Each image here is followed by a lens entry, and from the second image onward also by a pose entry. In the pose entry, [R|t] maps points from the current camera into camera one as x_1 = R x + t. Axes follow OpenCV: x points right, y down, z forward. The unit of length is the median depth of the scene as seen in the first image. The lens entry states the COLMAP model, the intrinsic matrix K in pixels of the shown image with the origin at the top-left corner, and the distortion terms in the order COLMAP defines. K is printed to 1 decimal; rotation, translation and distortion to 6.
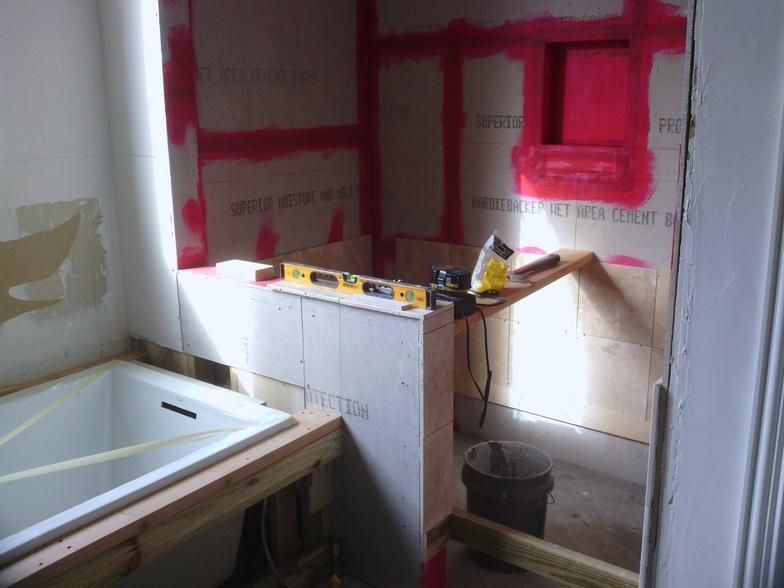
lens RADIAL K [[792.3, 0, 392.0], [0, 792.3, 294.0], [0, 0, 1]] dist [0.082934, -0.290296]
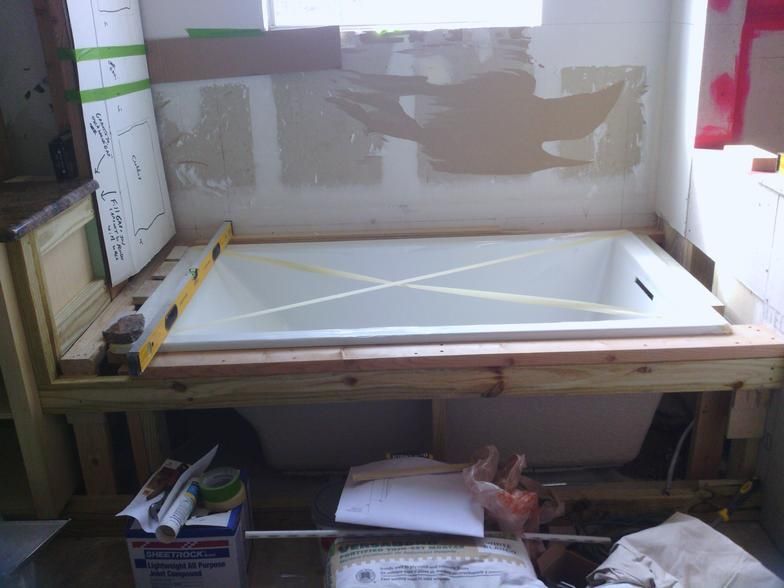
lens RADIAL K [[792.3, 0, 392.0], [0, 792.3, 294.0], [0, 0, 1]] dist [0.082934, -0.290296]
pose [[0.596008, 0.274016, -0.754778, 0.279093], [-0.178942, 0.961660, 0.207822, 0.003201], [0.782786, 0.011198, 0.622190, 0.138183]]
